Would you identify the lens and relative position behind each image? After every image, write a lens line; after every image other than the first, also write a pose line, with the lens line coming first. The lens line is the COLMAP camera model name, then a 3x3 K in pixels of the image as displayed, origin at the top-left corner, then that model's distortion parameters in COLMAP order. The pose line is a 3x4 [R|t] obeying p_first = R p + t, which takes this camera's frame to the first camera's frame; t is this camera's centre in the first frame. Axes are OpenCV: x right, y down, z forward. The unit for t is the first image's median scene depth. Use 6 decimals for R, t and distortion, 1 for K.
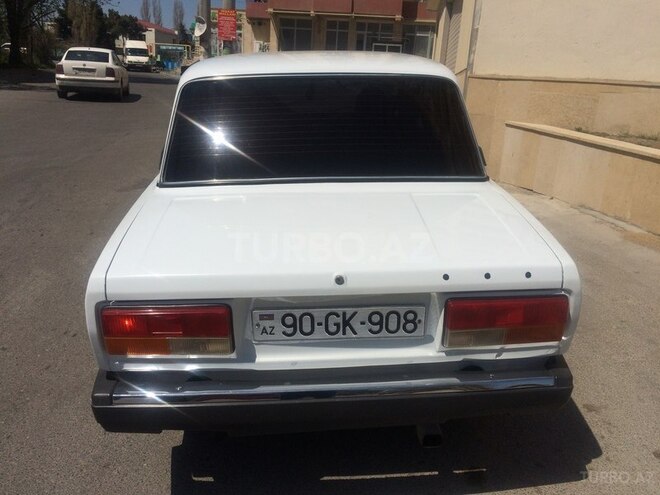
lens RADIAL K [[571.5, 0, 325.0], [0, 571.5, 243.6], [0, 0, 1]] dist [0.056166, -0.056506]
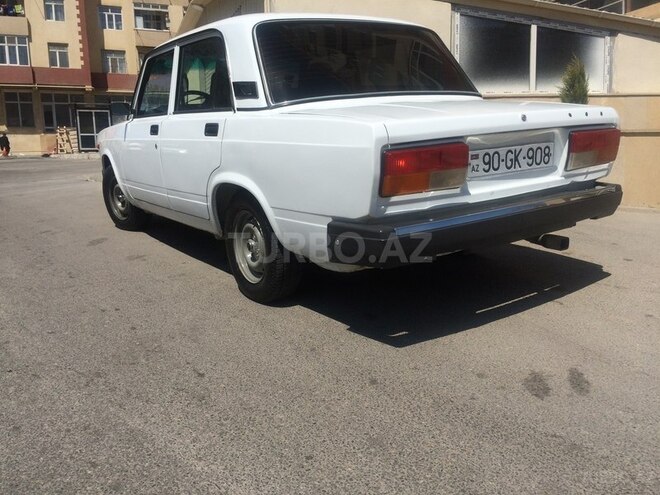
lens RADIAL K [[571.5, 0, 328.8], [0, 571.5, 250.8], [0, 0, 1]] dist [0.056166, -0.056506]
pose [[0.864477, -0.154555, 0.478323, -1.022384], [0.204150, 0.977498, -0.053115, 0.331942], [-0.459351, 0.143566, 0.876576, 0.045904]]
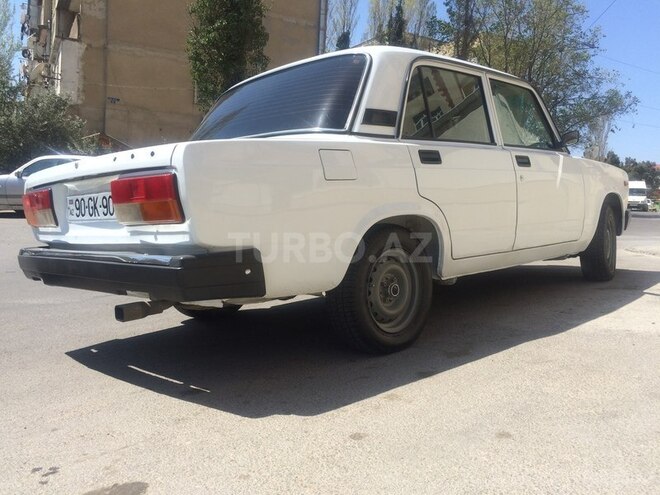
lens RADIAL K [[571.5, 0, 331.8], [0, 571.5, 248.6], [0, 0, 1]] dist [0.056166, -0.056506]
pose [[0.665639, 0.024394, -0.745876, 1.378504], [-0.206798, 0.966355, -0.152948, 0.320685], [0.717049, 0.256053, 0.648288, 0.556470]]
